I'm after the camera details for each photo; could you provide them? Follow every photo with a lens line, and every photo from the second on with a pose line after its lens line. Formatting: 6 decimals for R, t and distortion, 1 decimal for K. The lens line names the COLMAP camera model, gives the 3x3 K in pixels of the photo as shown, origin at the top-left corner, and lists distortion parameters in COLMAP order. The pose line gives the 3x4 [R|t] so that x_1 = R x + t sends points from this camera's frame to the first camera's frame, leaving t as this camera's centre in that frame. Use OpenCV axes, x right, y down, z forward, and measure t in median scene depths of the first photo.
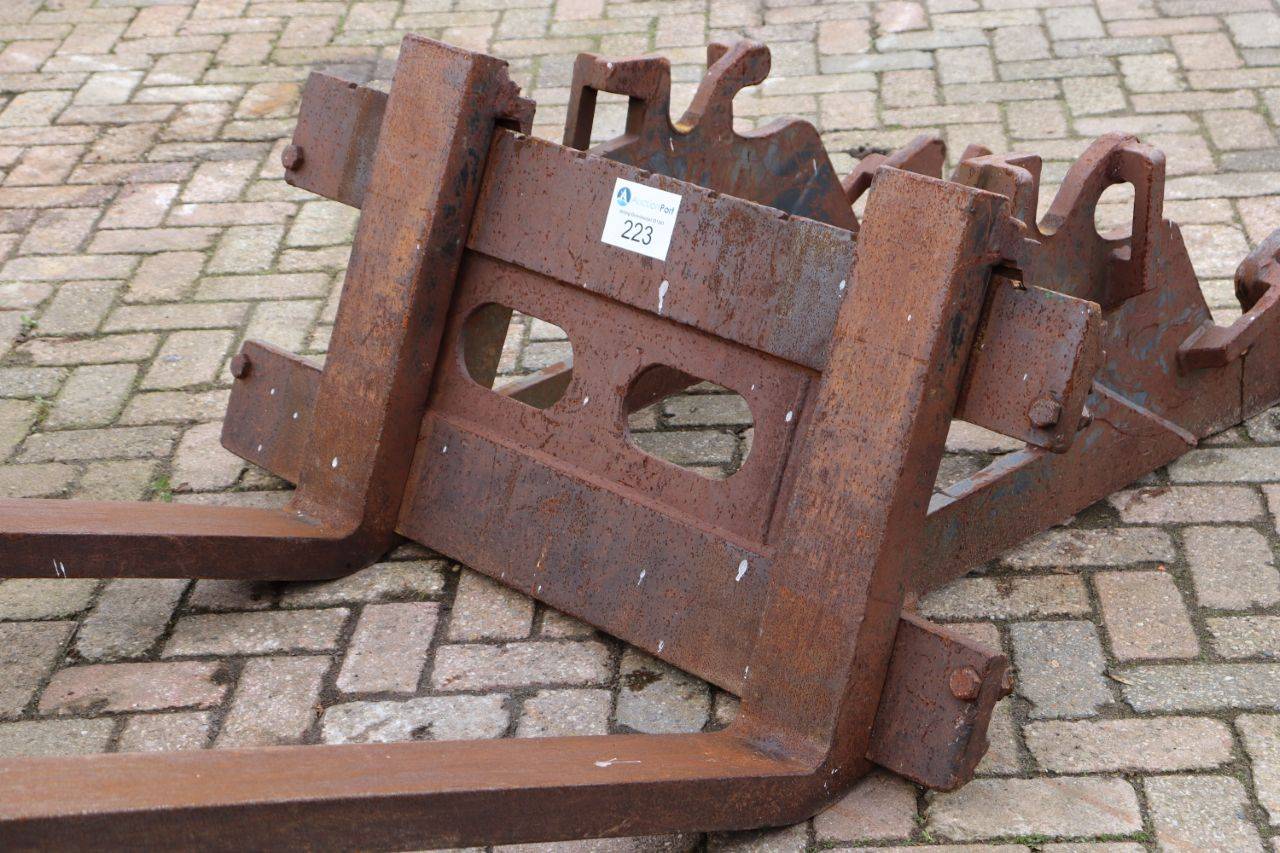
lens RADIAL K [[2563.4, 0, 640.0], [0, 2563.4, 426.5], [0, 0, 1]] dist [0.284677, 0.201921]
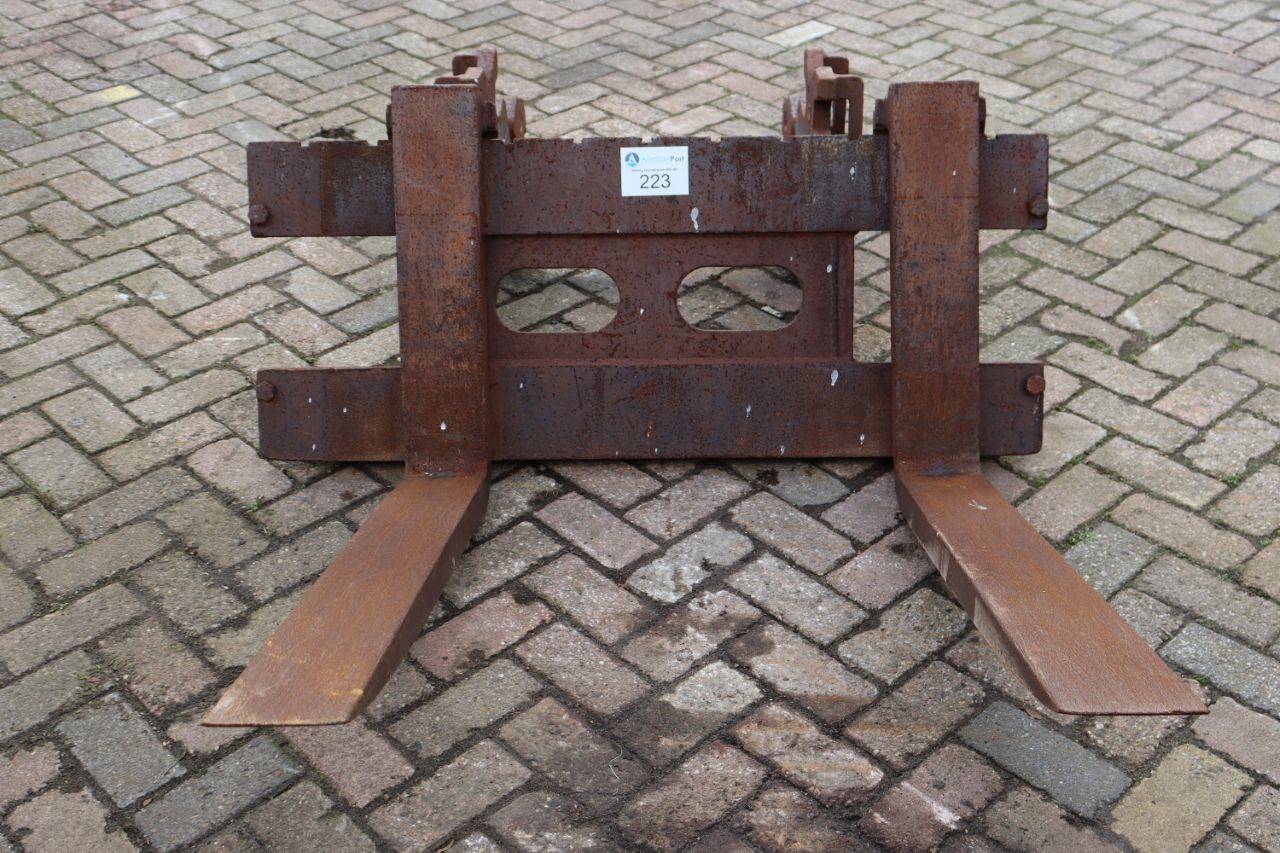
lens RADIAL K [[1610.5, 0, 640.0], [0, 1610.5, 426.5], [0, 0, 1]] dist [0.008725, 0.005419]
pose [[0.697506, -0.348216, 0.626283, -0.565646], [0.283286, 0.936791, 0.205357, -0.125710], [-0.658205, 0.034180, 0.752062, 0.339746]]
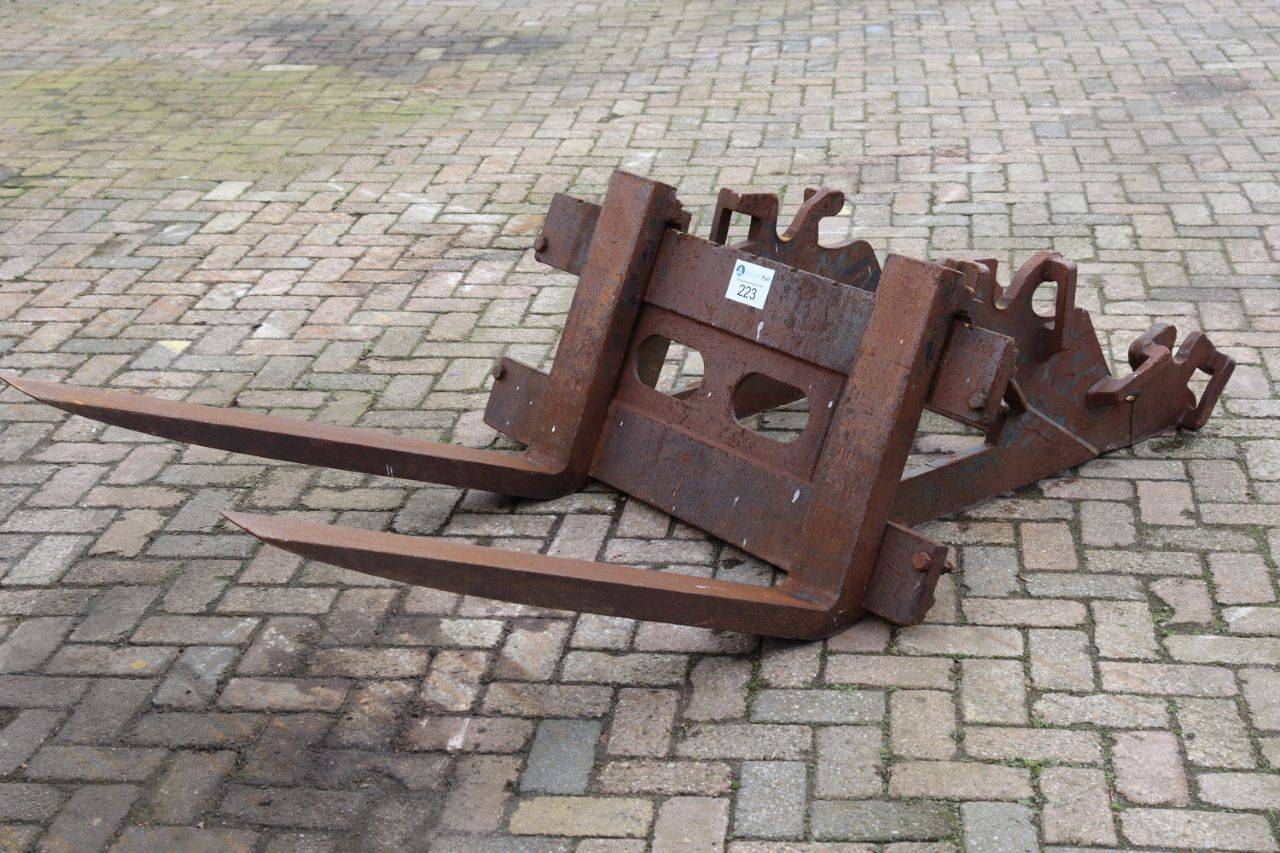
lens RADIAL K [[2061.3, 0, 640.0], [0, 2061.3, 426.5], [0, 0, 1]] dist [0.143980, 0.048924]
pose [[0.995406, 0.060657, -0.074075, 0.031848], [-0.064738, 0.996440, -0.053994, 0.080505], [0.070537, 0.058541, 0.995790, -0.290966]]
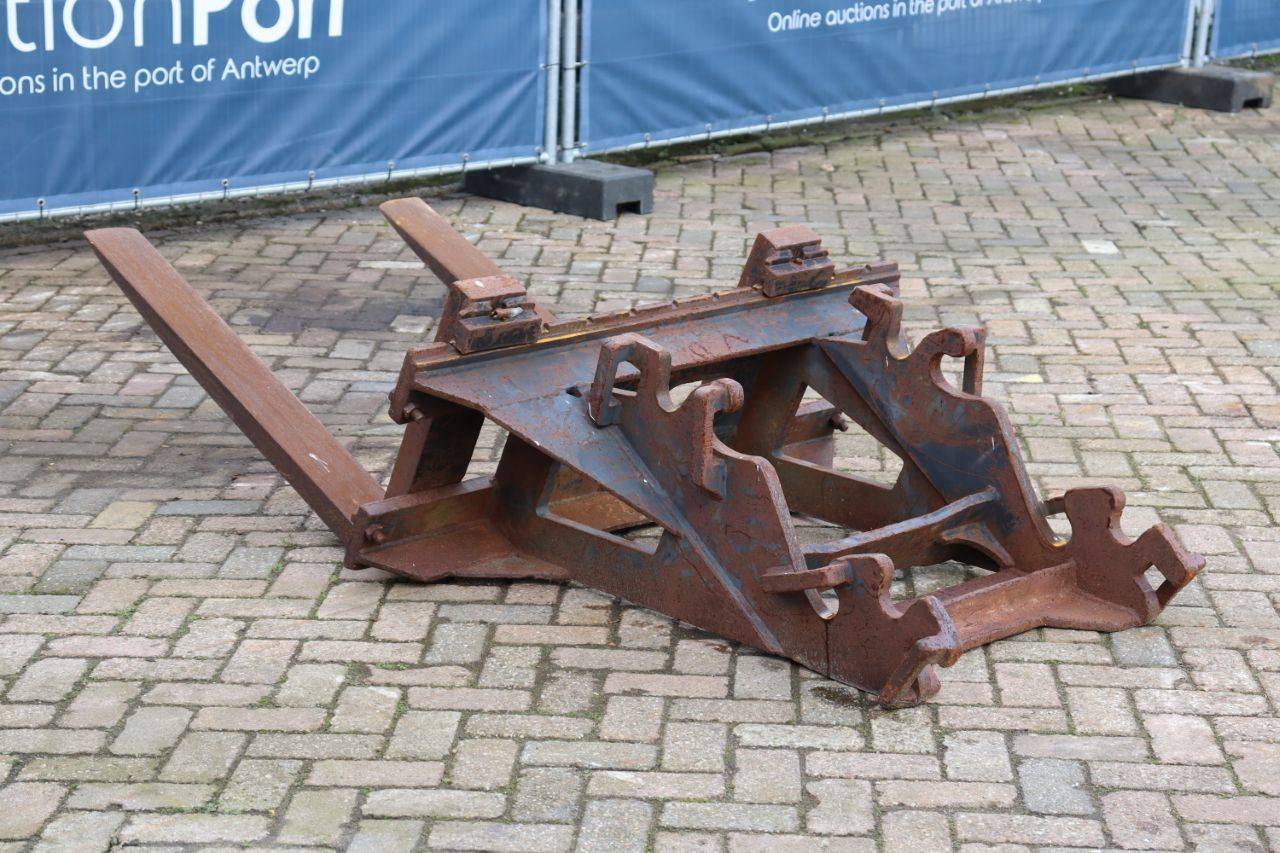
lens RADIAL K [[2519.4, 0, 640.0], [0, 2519.4, 426.5], [0, 0, 1]] dist [0.278134, 0.008658]
pose [[-0.031029, 0.306093, -0.951496, 1.517926], [-0.429933, 0.855301, 0.289168, -0.470469], [0.902327, 0.418052, 0.105061, 0.800255]]
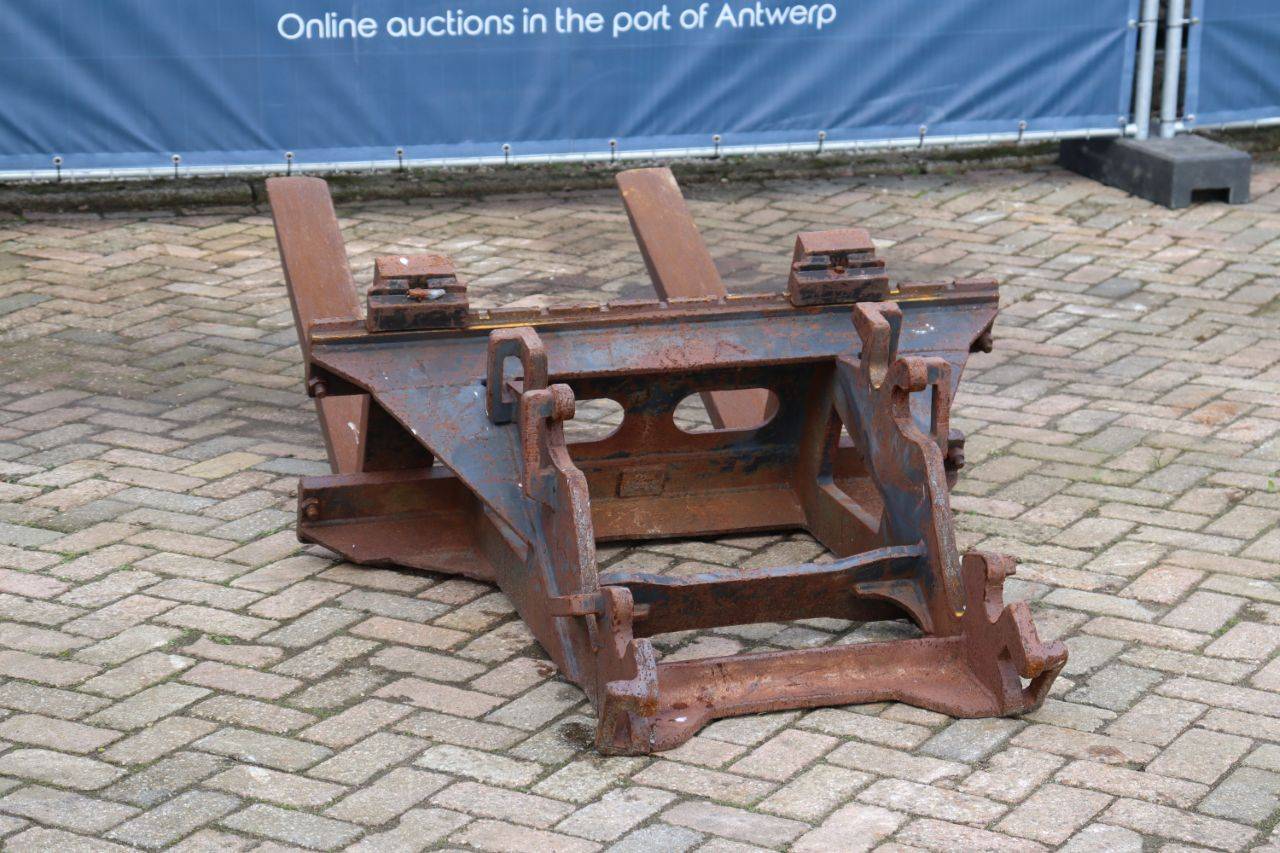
lens RADIAL K [[3005.4, 0, 640.0], [0, 3005.4, 426.5], [0, 0, 1]] dist [0.419948, 0.031720]
pose [[-0.472452, 0.281289, -0.835264, 1.467685], [-0.352747, 0.808138, 0.471680, -0.841203], [0.807687, 0.517483, -0.282583, 1.463345]]
